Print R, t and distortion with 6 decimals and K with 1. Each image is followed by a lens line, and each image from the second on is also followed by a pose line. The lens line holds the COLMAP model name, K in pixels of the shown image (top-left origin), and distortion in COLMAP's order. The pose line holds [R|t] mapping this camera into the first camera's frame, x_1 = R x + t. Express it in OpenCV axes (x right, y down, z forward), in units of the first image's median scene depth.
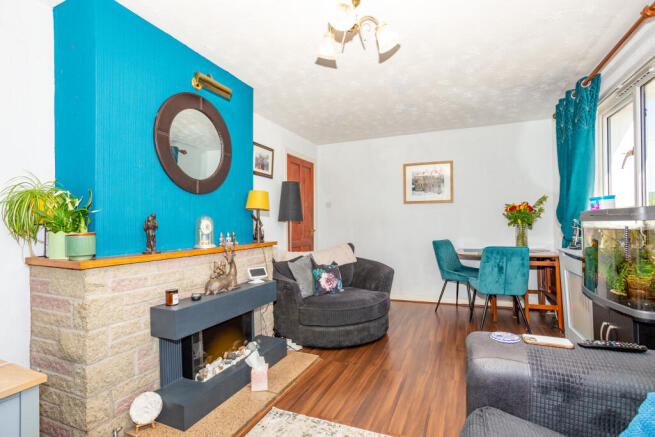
lens RADIAL K [[318.9, 0, 339.2], [0, 318.9, 225.0], [0, 0, 1]] dist [-0.056213, 0.032100]
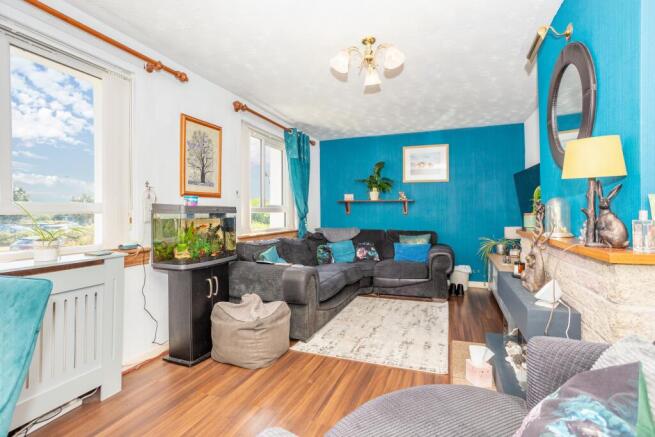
lens RADIAL K [[312.2, 0, 323.1], [0, 312.2, 219.7], [0, 0, 1]] dist [-0.051457, 0.029264]
pose [[-0.999701, 0.022270, -0.010107, 0.146152], [0.021973, 0.999347, 0.028673, -0.006684], [0.010738, 0.028442, -0.999538, 1.287182]]
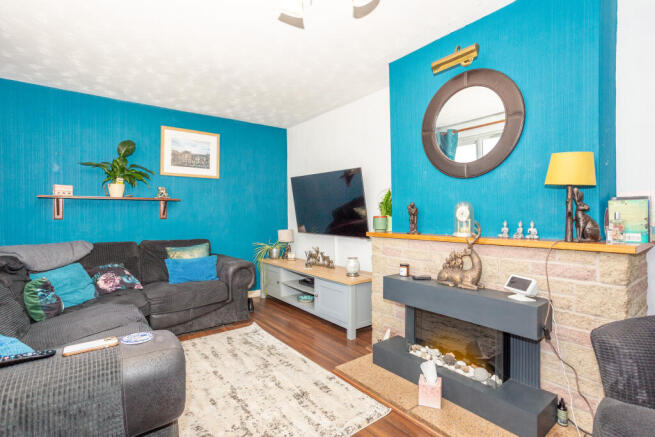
lens RADIAL K [[319.5, 0, 327.5], [0, 319.5, 218.5], [0, 0, 1]] dist [-0.050033, 0.032298]
pose [[-0.520055, 0.030746, -0.853579, 0.411774], [0.010300, 0.999505, 0.029727, -0.007943], [0.854071, 0.006668, -0.520114, 0.815136]]
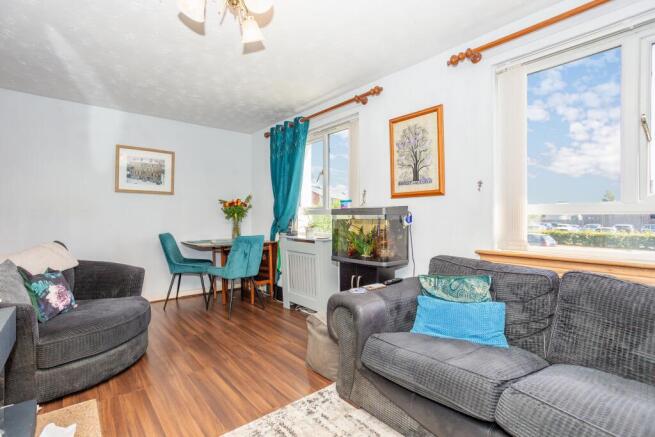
lens RADIAL K [[312.2, 0, 323.1], [0, 312.2, 219.7], [0, 0, 1]] dist [-0.051457, 0.029264]
pose [[0.457894, 0.006340, 0.888984, -0.364325], [-0.004250, 0.999979, -0.004942, 0.011740], [-0.888996, -0.001515, 0.457912, 0.194534]]
